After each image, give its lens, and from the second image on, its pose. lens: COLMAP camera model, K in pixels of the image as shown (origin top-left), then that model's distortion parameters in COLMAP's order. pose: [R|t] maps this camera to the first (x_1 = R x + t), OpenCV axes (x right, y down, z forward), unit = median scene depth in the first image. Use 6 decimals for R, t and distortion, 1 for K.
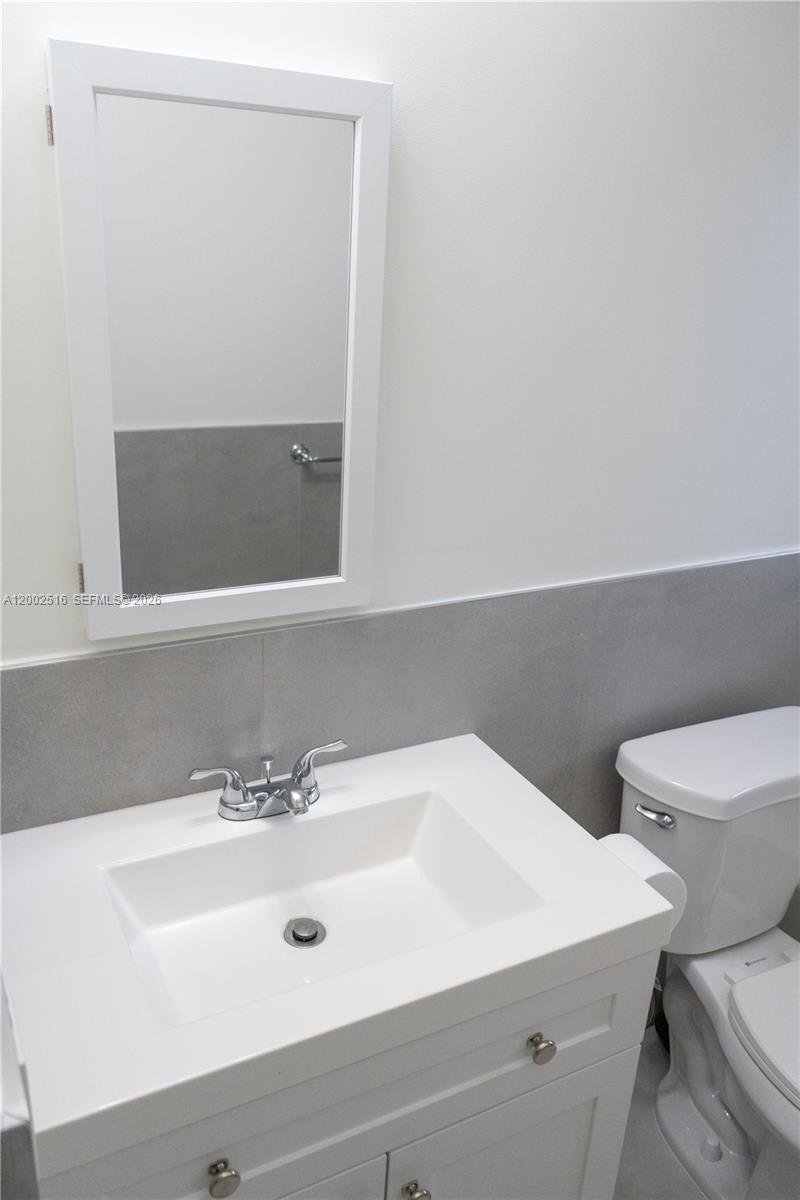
lens RADIAL K [[967.5, 0, 396.3], [0, 967.5, 605.5], [0, 0, 1]] dist [0.005463, -0.004248]
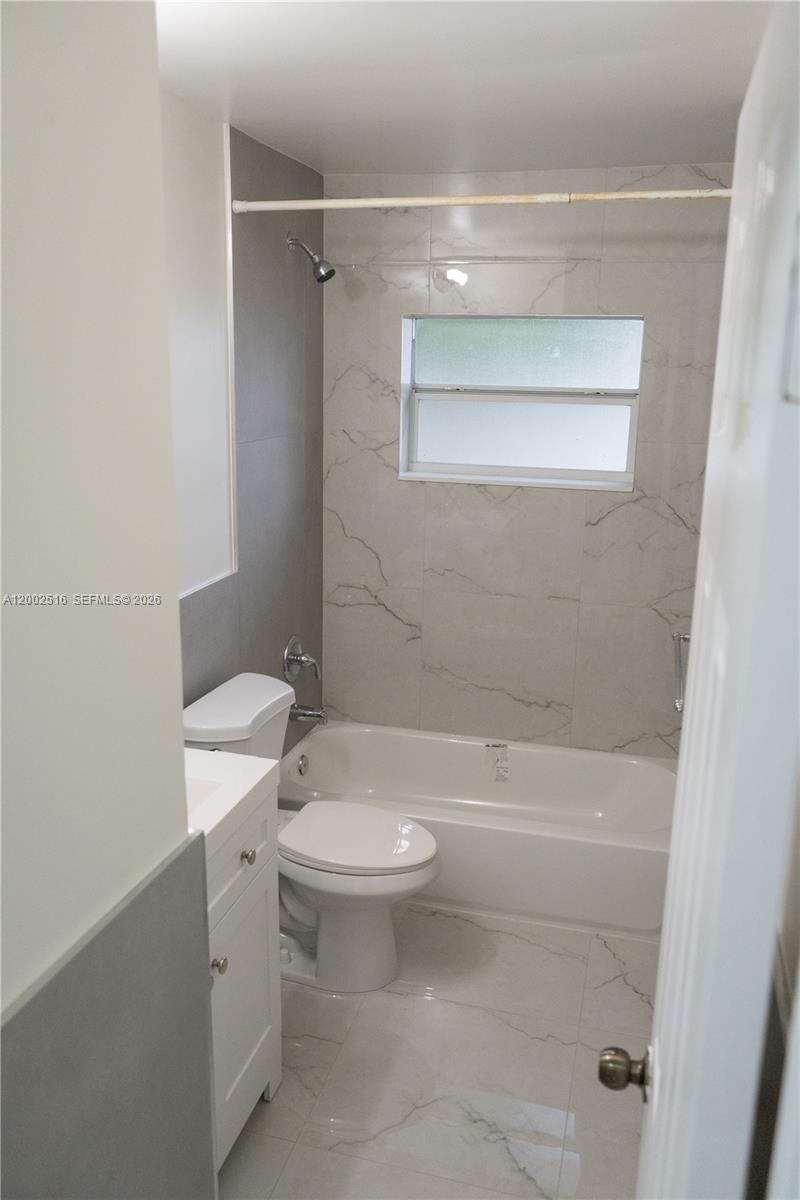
lens RADIAL K [[974.3, 0, 400.0], [0, 974.3, 600.0], [0, 0, 1]] dist [0.010093, 0.010363]
pose [[0.682654, -0.218780, 0.697222, -0.590533], [0.287598, 0.957565, 0.018885, 0.039146], [-0.671767, 0.187628, 0.716606, -0.406976]]
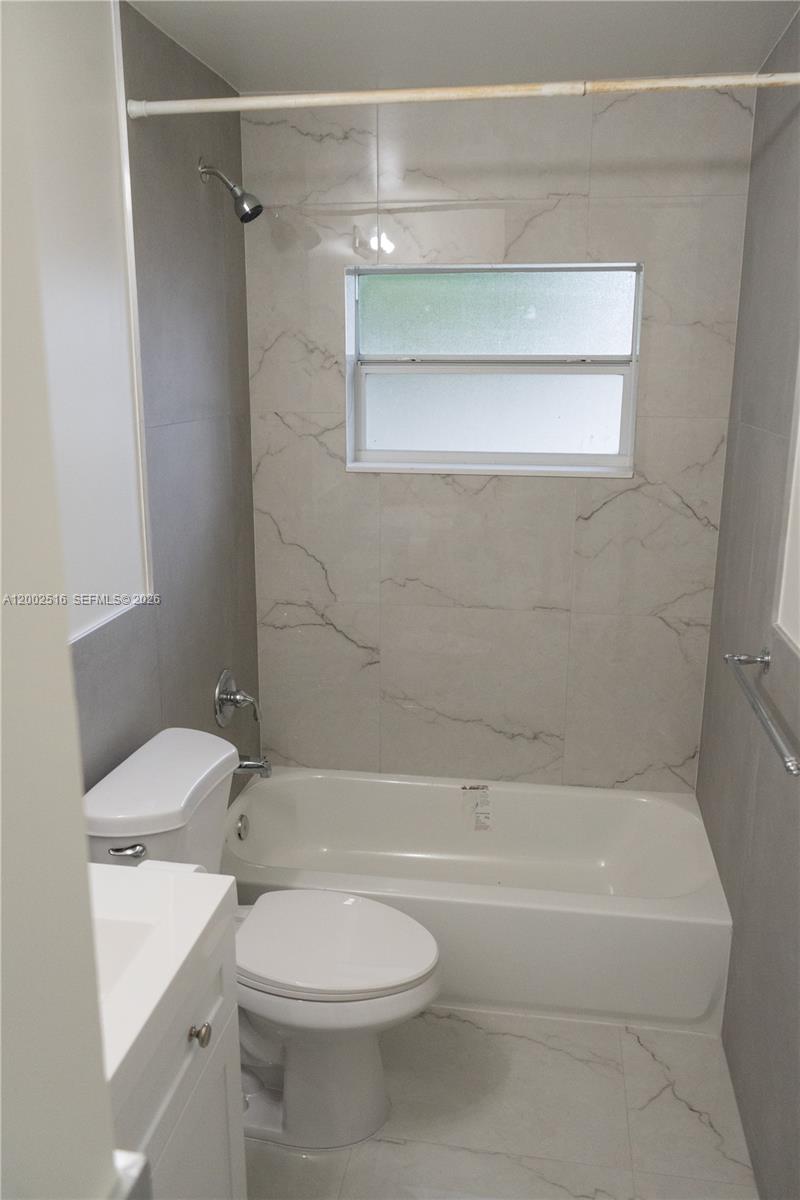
lens RADIAL K [[974.3, 0, 400.0], [0, 974.3, 600.0], [0, 0, 1]] dist [0.010093, 0.010363]
pose [[0.601495, -0.246554, 0.759878, -0.352262], [0.323062, 0.945008, 0.050897, -0.019005], [-0.730640, 0.214874, 0.648070, -0.047738]]
